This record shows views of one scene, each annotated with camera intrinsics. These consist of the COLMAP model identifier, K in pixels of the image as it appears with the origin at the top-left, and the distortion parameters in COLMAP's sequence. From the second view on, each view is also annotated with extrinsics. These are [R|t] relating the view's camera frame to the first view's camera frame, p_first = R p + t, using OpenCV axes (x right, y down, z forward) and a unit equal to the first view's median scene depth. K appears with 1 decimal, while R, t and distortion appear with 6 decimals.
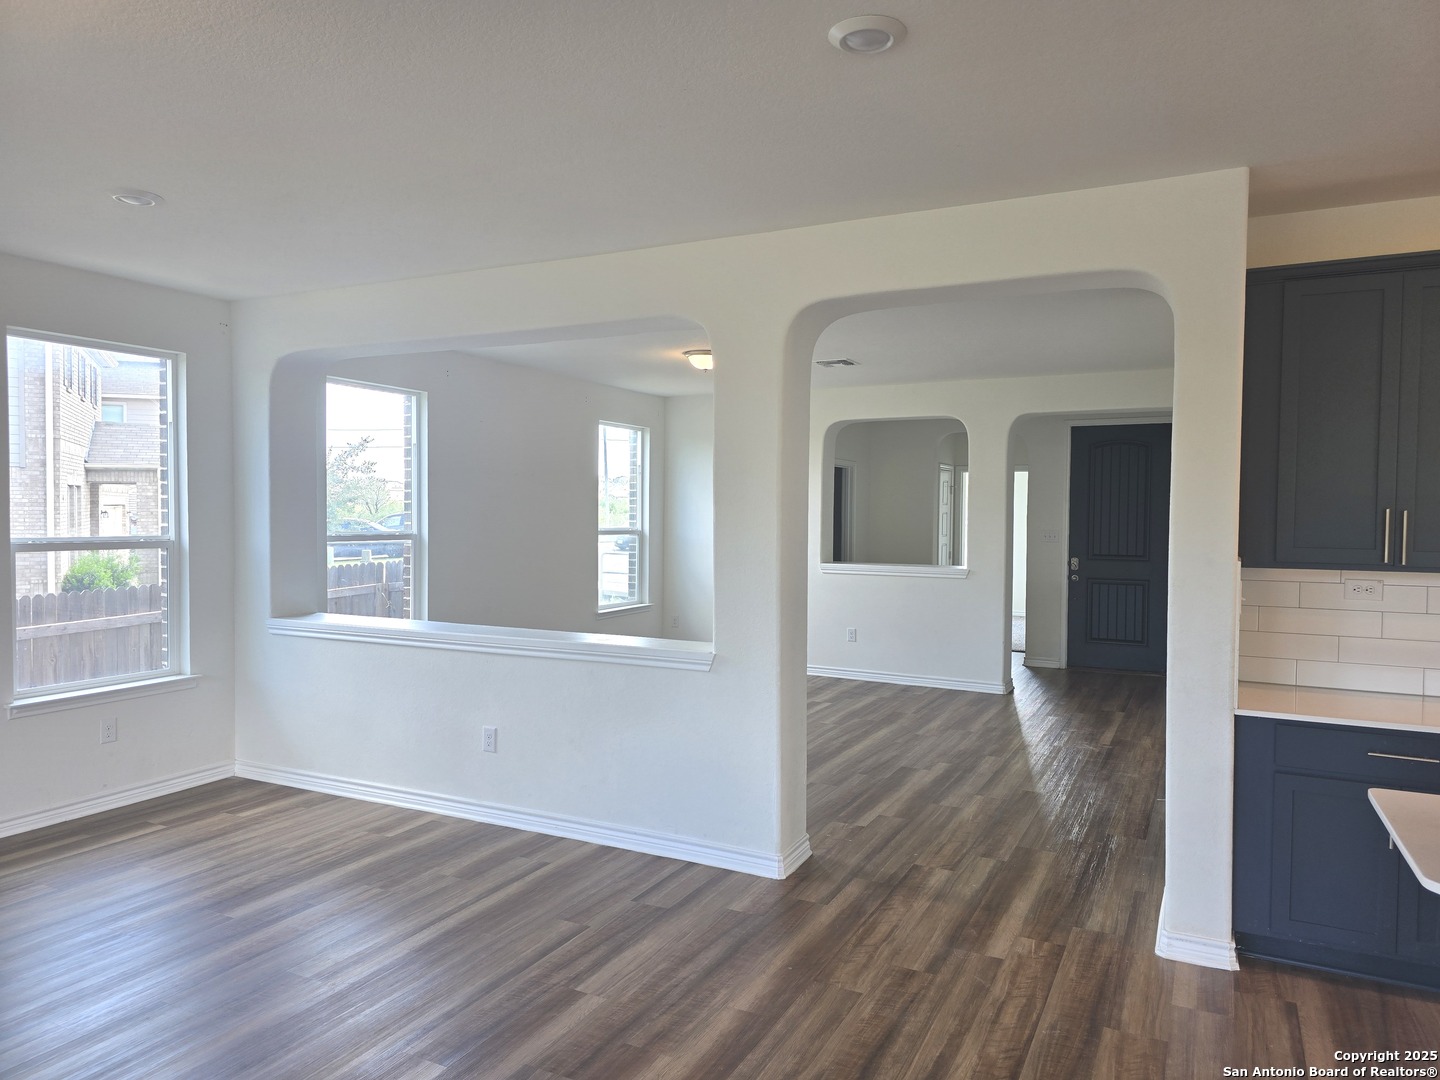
lens RADIAL K [[968.0, 0, 728.8], [0, 968.0, 525.3], [0, 0, 1]] dist [0.043801, -0.037797]
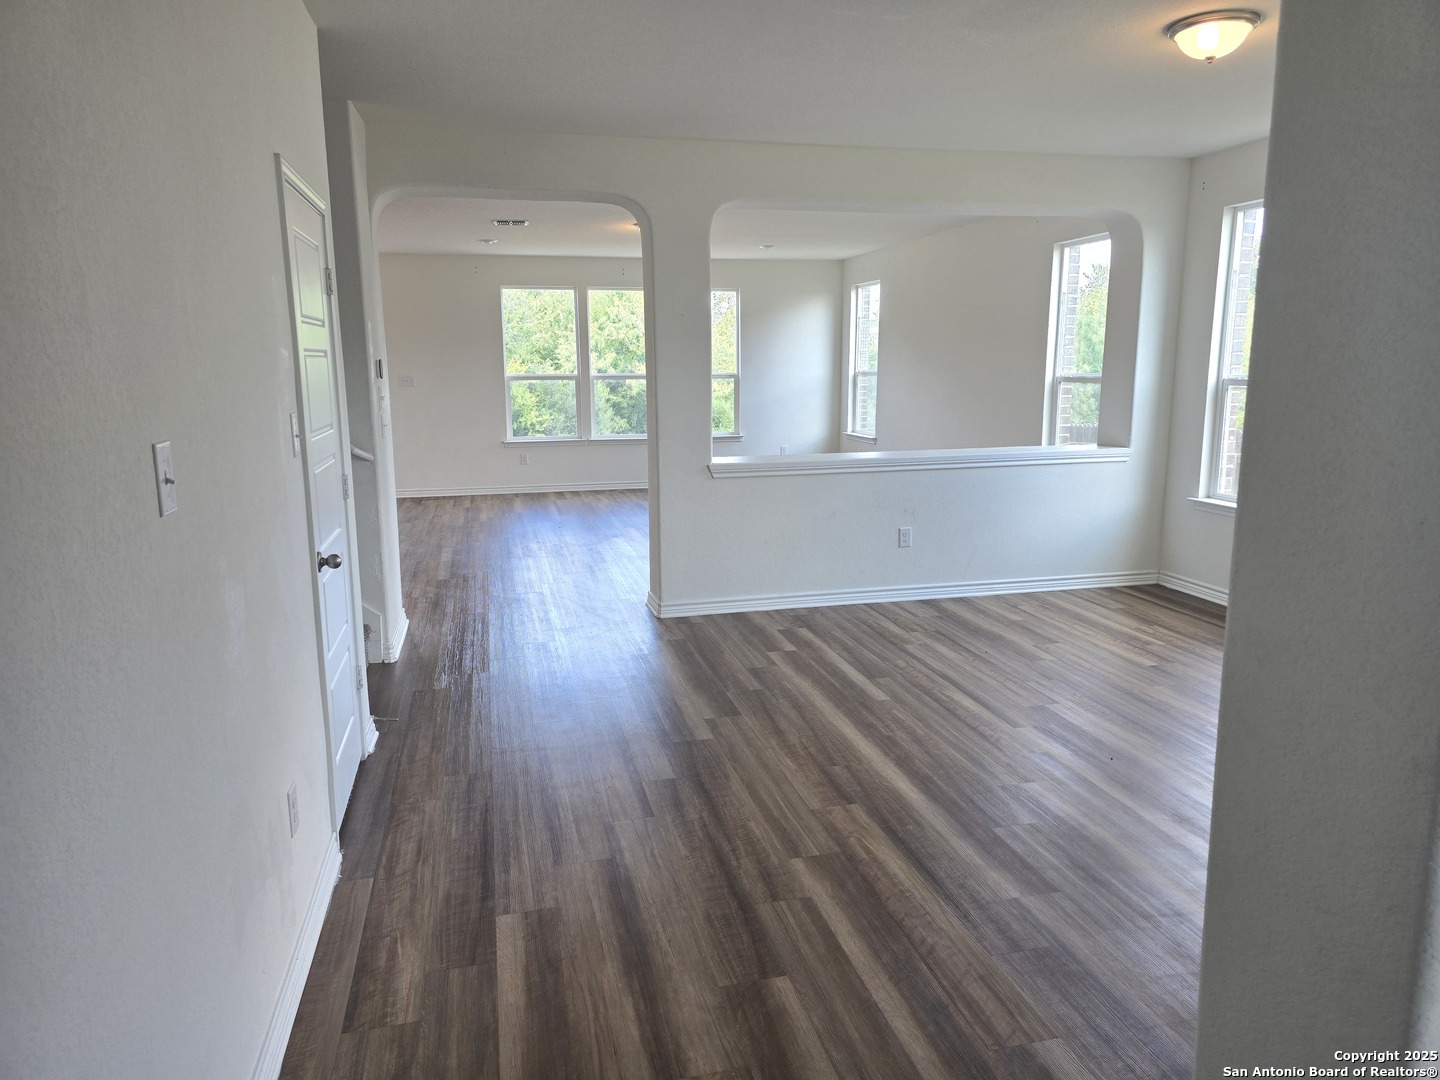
lens RADIAL K [[968.0, 0, 722.7], [0, 968.0, 543.2], [0, 0, 1]] dist [0.043801, -0.037797]
pose [[-0.765128, 0.108631, -0.634649, 0.644815], [-0.008387, 0.983900, 0.178523, -0.001209], [0.643824, 0.141916, -0.751898, 1.554849]]
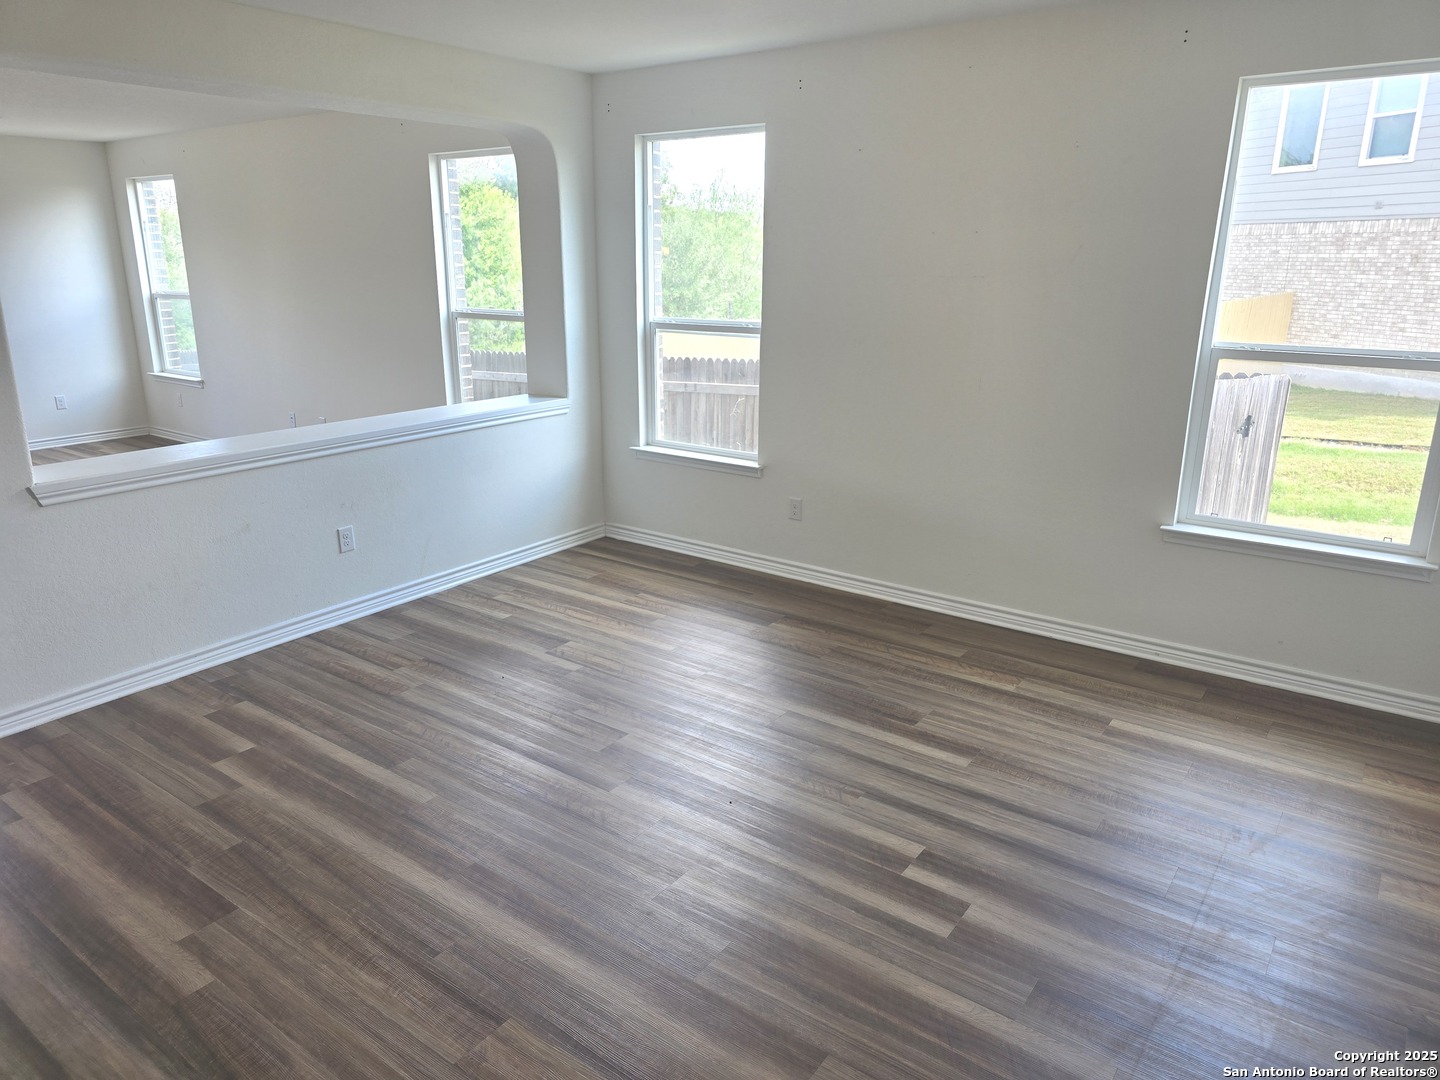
lens RADIAL K [[968.0, 0, 718.7], [0, 968.0, 542.8], [0, 0, 1]] dist [0.043801, -0.037797]
pose [[-0.173050, 0.264662, -0.948687, 0.546587], [-0.009727, 0.962713, 0.270349, -0.044244], [0.984865, 0.056011, -0.164024, 1.330228]]
